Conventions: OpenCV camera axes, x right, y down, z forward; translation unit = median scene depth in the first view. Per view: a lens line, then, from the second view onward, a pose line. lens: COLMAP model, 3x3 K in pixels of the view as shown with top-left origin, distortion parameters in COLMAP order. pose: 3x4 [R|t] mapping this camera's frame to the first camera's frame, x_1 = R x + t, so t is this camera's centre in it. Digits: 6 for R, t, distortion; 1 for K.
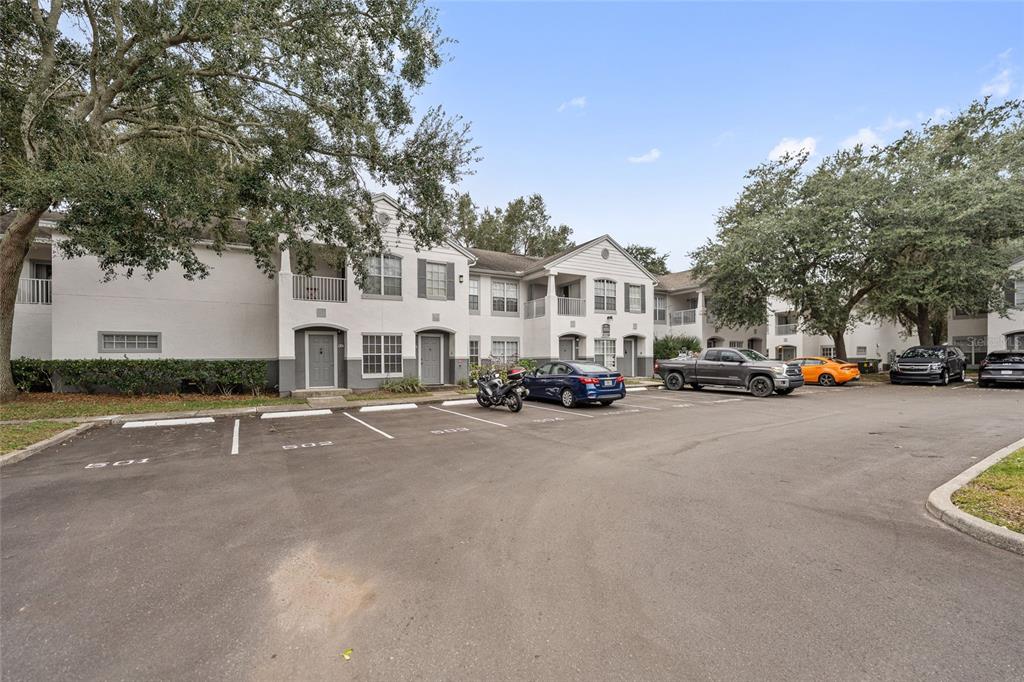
lens RADIAL K [[418.4, 0, 507.4], [0, 418.4, 344.9], [0, 0, 1]] dist [-0.000612, -0.000037]
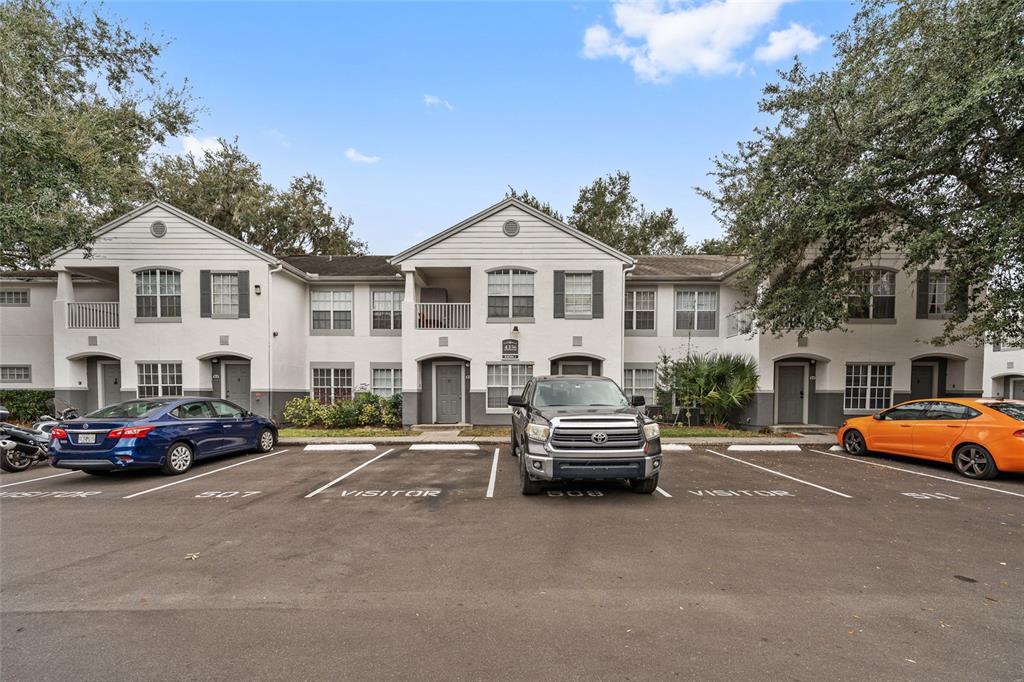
lens RADIAL K [[492.3, 0, 514.0], [0, 492.3, 380.0], [0, 0, 1]] dist [-0.000379, 0.000067]
pose [[0.853924, -0.001124, -0.520396, 0.627314], [0.004952, 0.999970, 0.005966, 0.006738], [0.520374, -0.007671, 0.853904, 0.367646]]
